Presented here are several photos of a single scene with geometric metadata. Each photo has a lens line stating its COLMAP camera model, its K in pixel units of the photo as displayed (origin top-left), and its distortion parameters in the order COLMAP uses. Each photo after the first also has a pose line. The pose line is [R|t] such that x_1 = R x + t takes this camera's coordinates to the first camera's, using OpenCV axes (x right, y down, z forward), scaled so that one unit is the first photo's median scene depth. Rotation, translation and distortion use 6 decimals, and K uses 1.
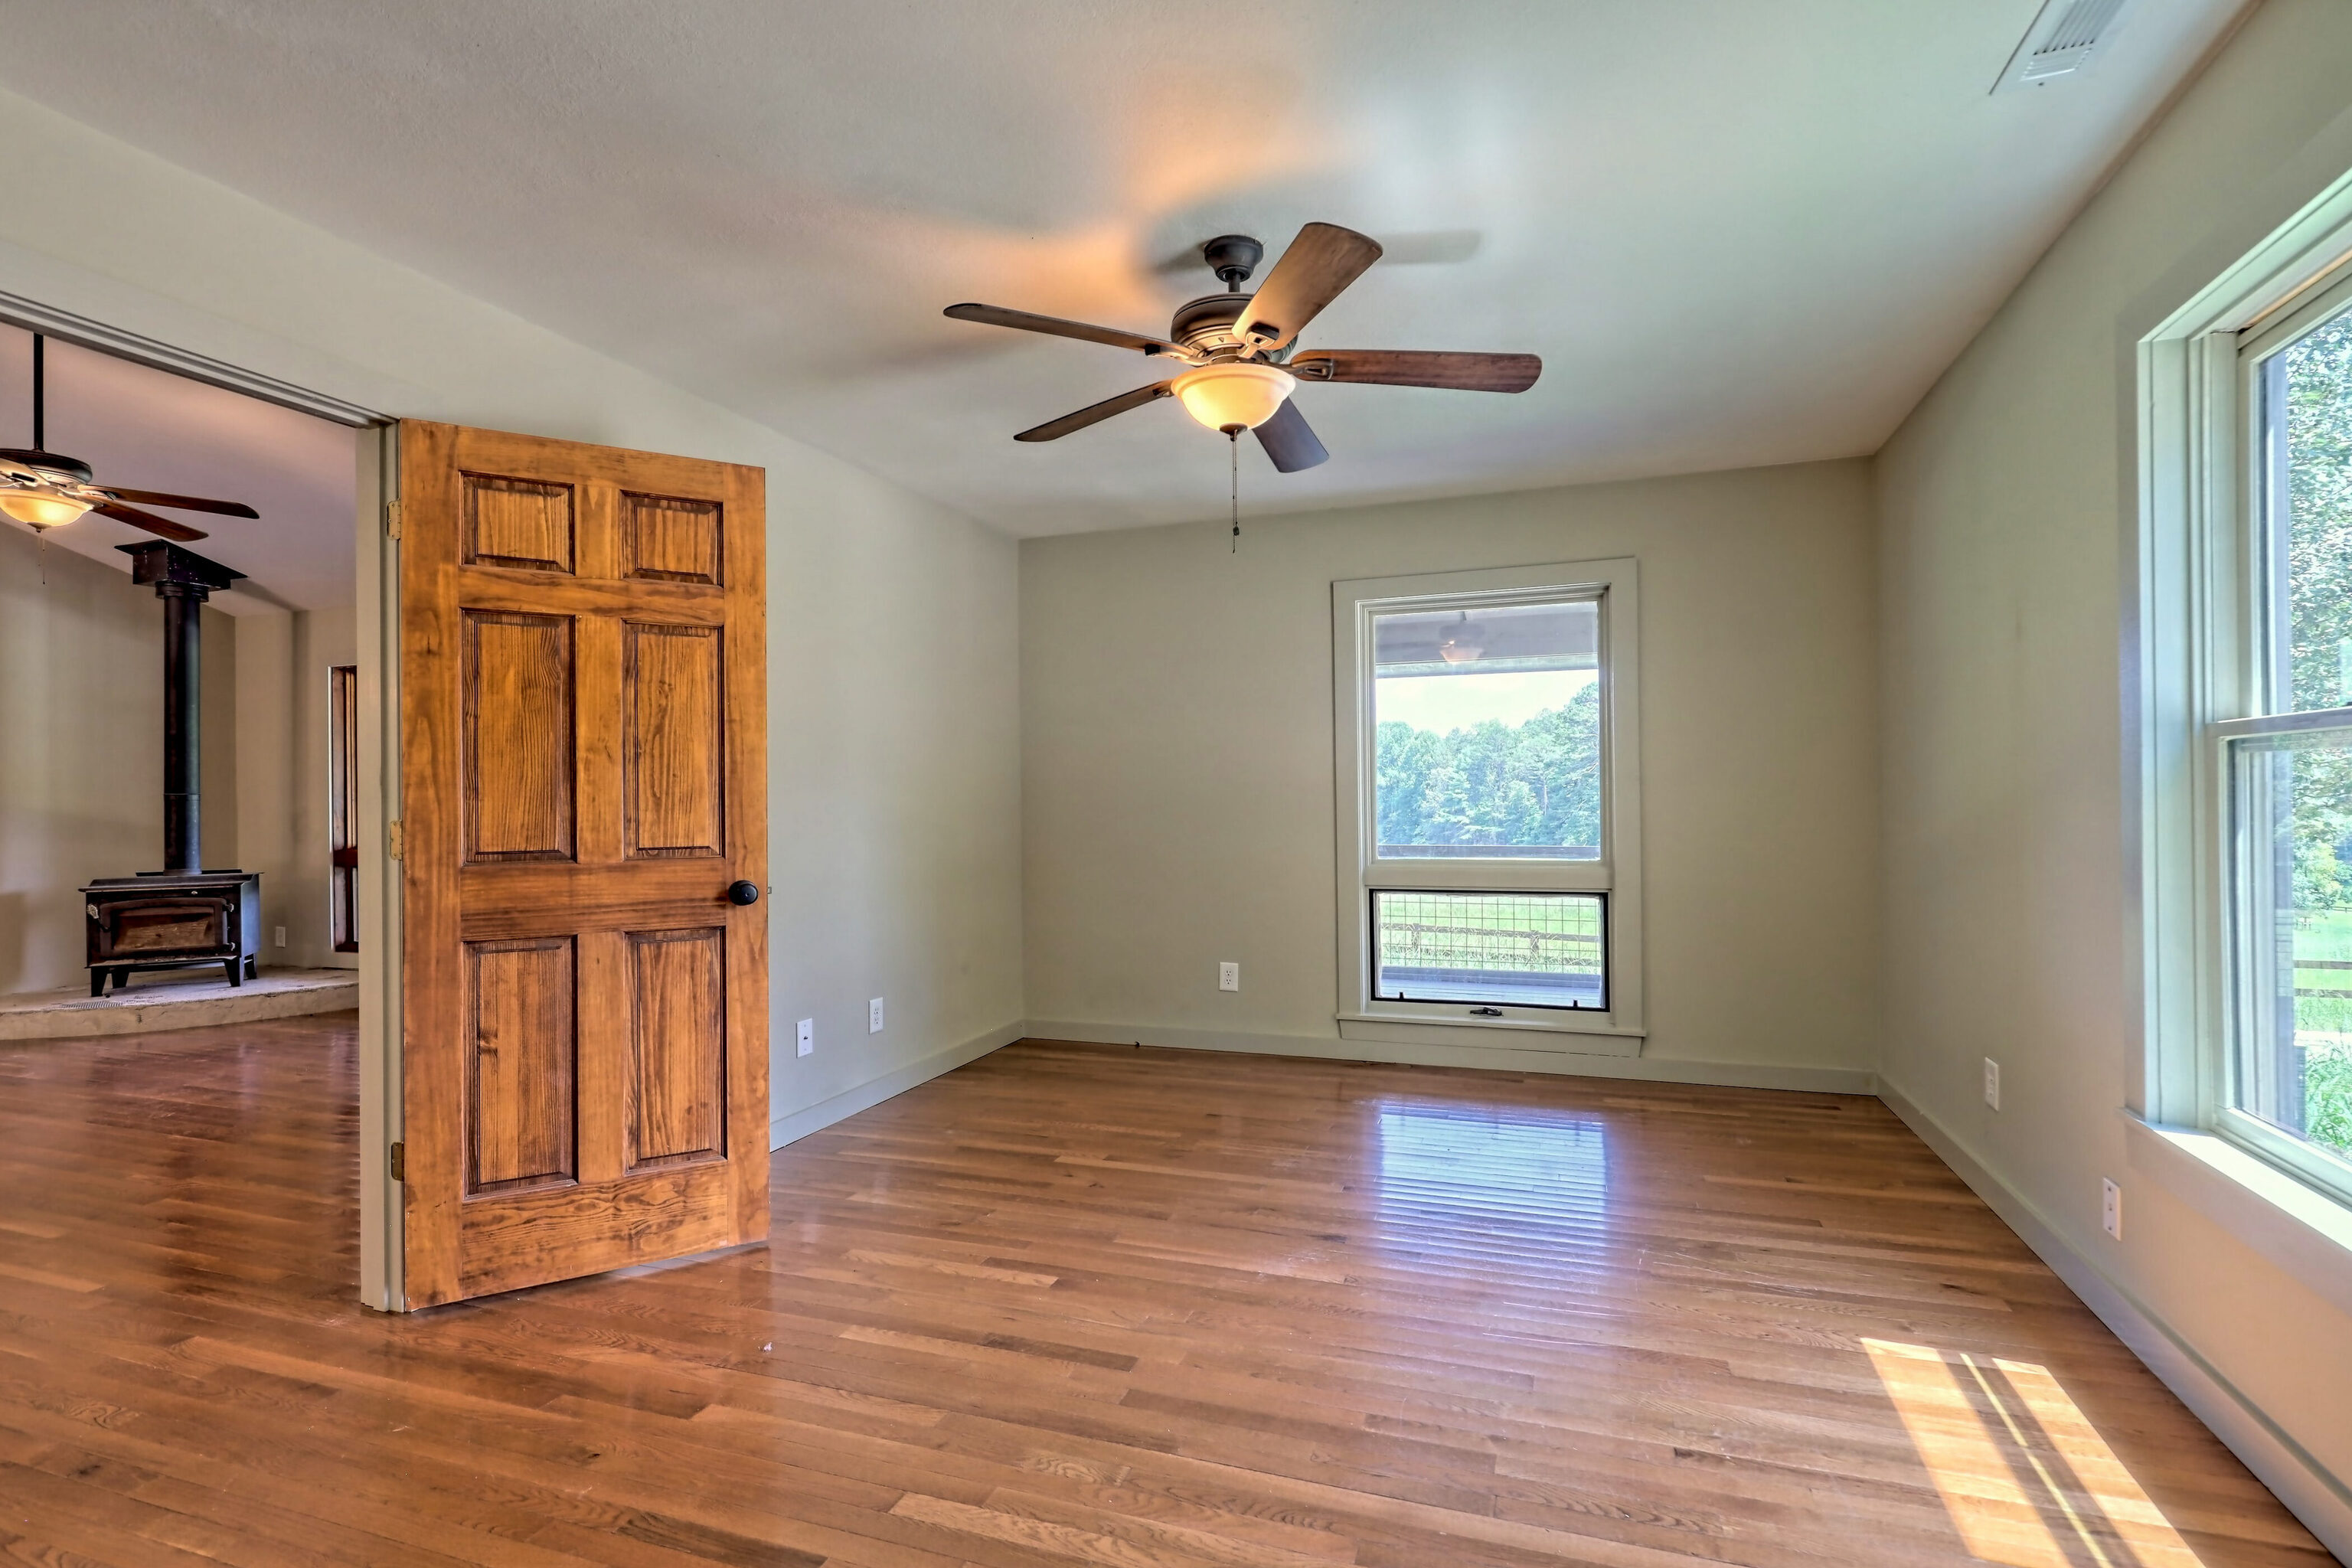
lens RADIAL K [[1101.1, 0, 1176.0], [0, 1101.1, 784.0], [0, 0, 1]] dist [-0.000228, 0.000259]
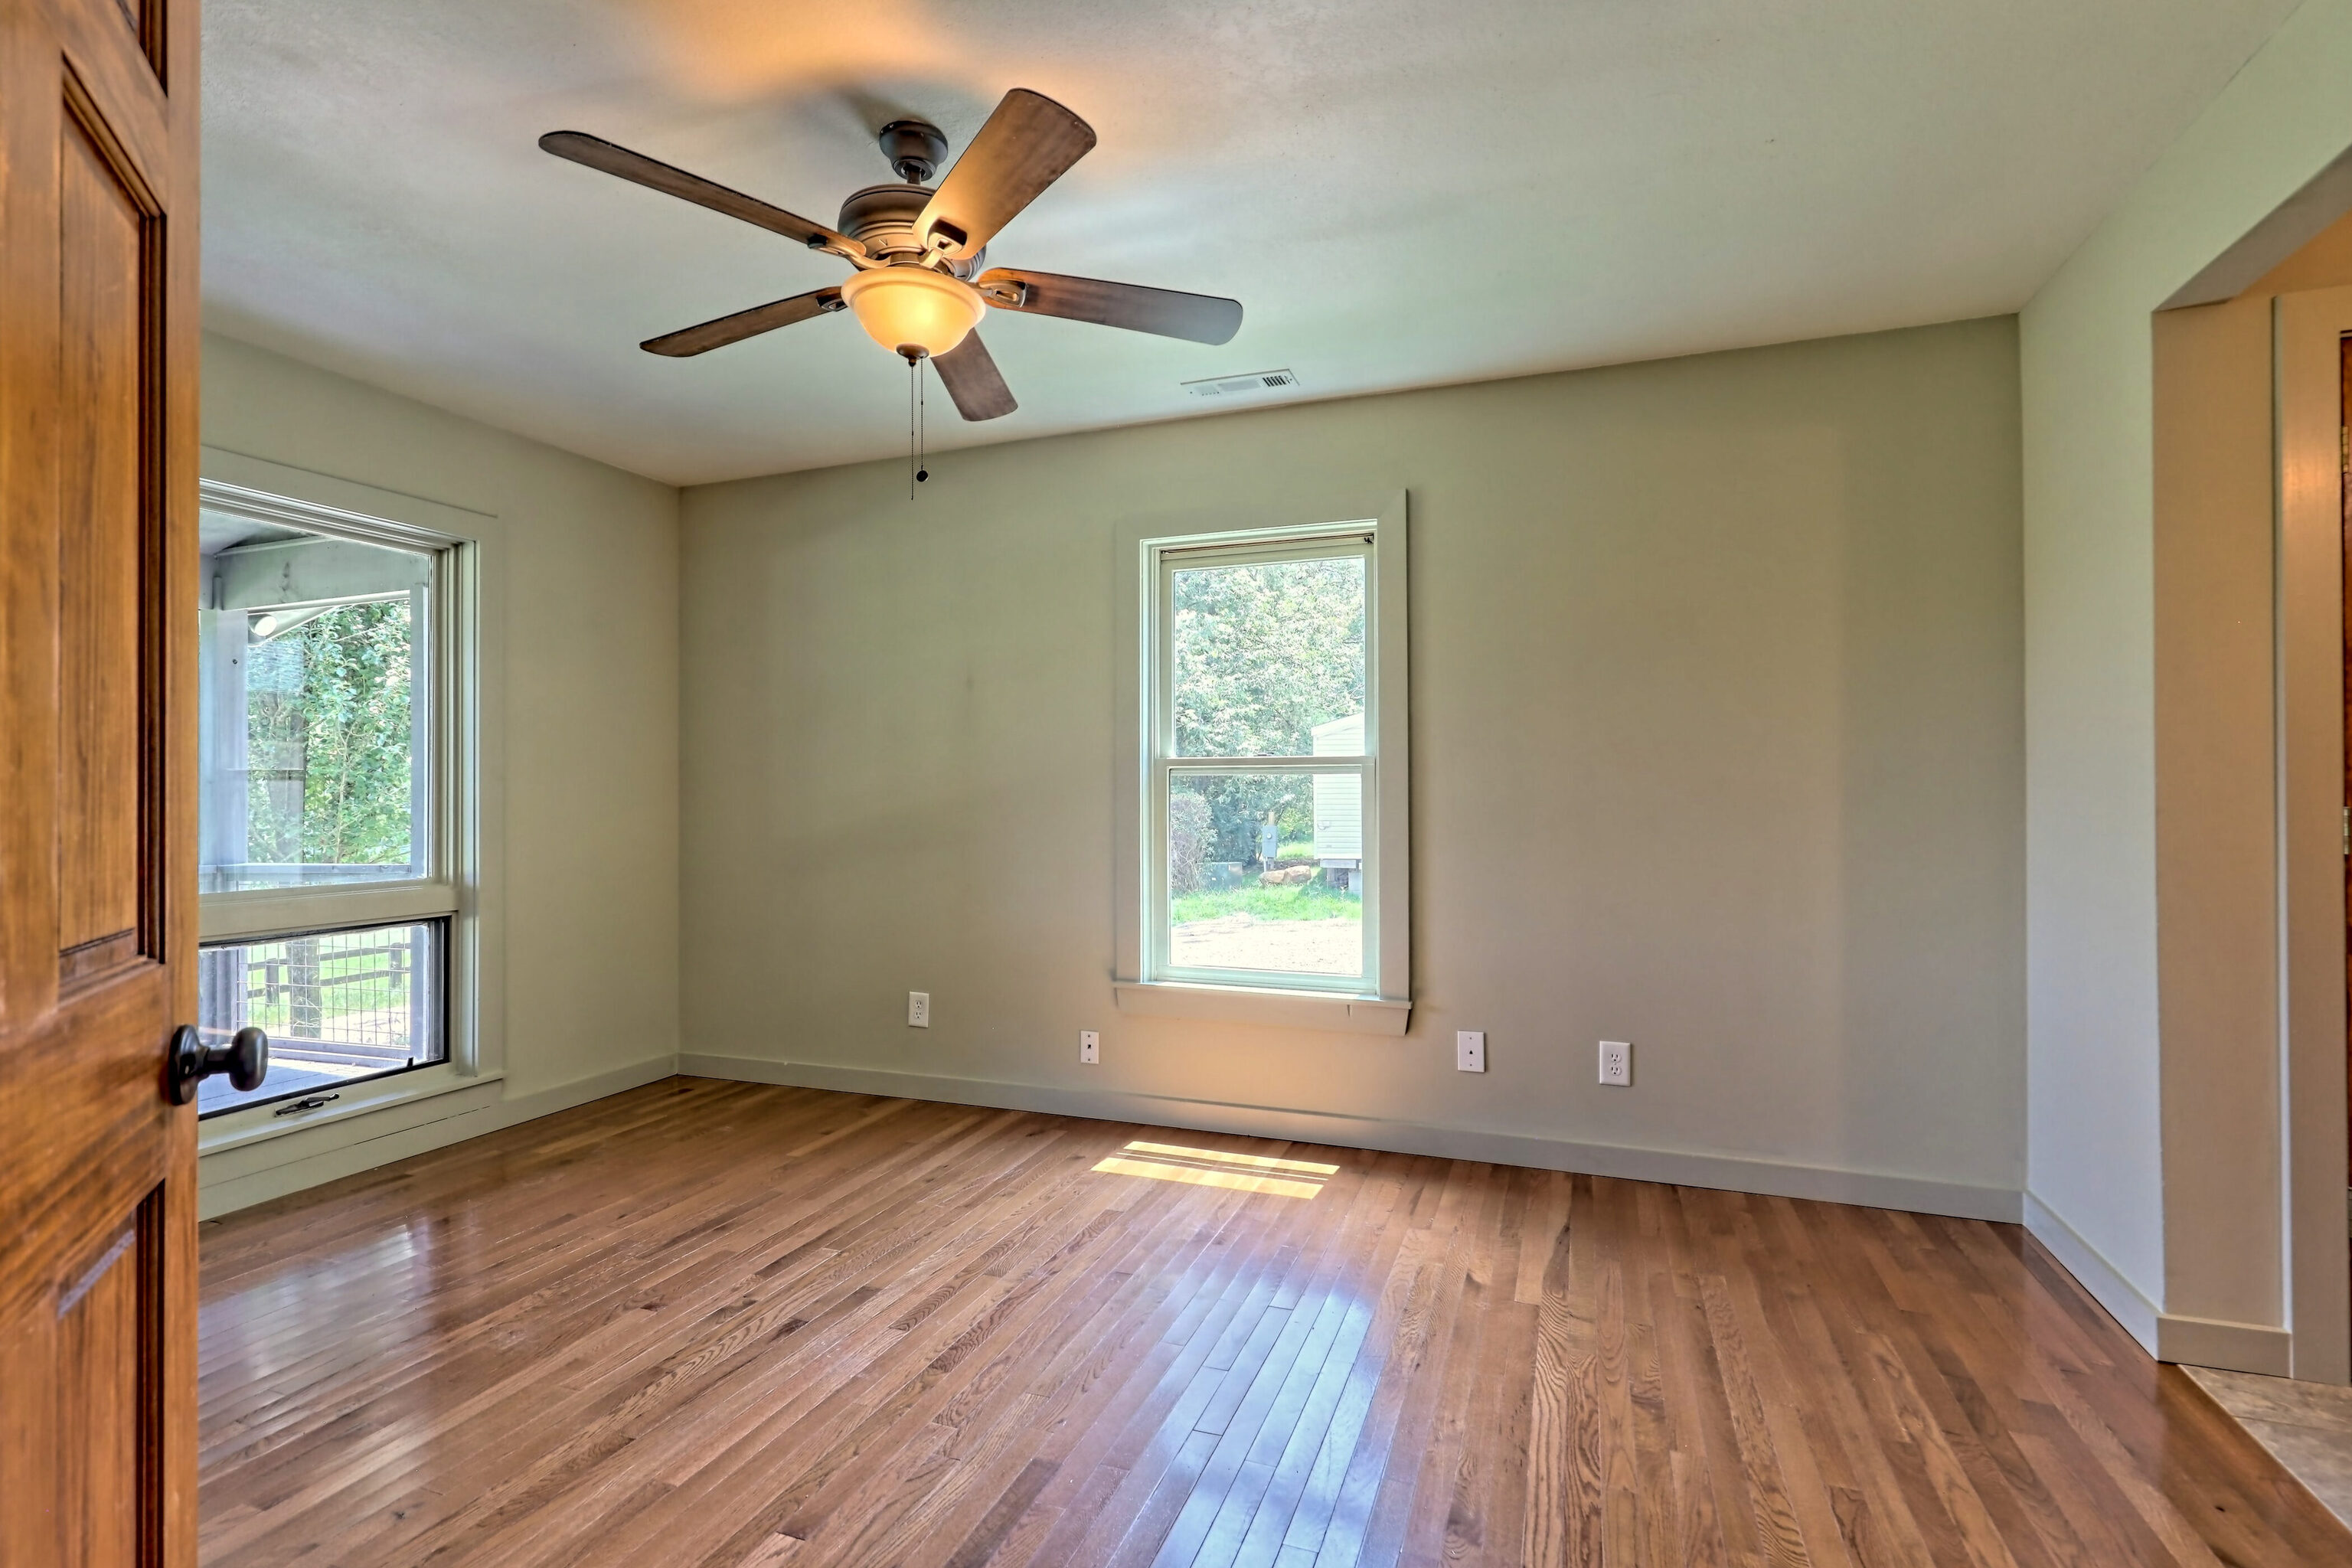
lens RADIAL K [[1179.5, 0, 1176.0], [0, 1179.5, 784.0], [0, 0, 1]] dist [0.001957, 0.000265]
pose [[-0.011108, 0.019334, 0.999751, -0.837008], [-0.011165, 0.999748, -0.019458, 0.020479], [-0.999876, -0.011379, -0.010889, 0.803534]]
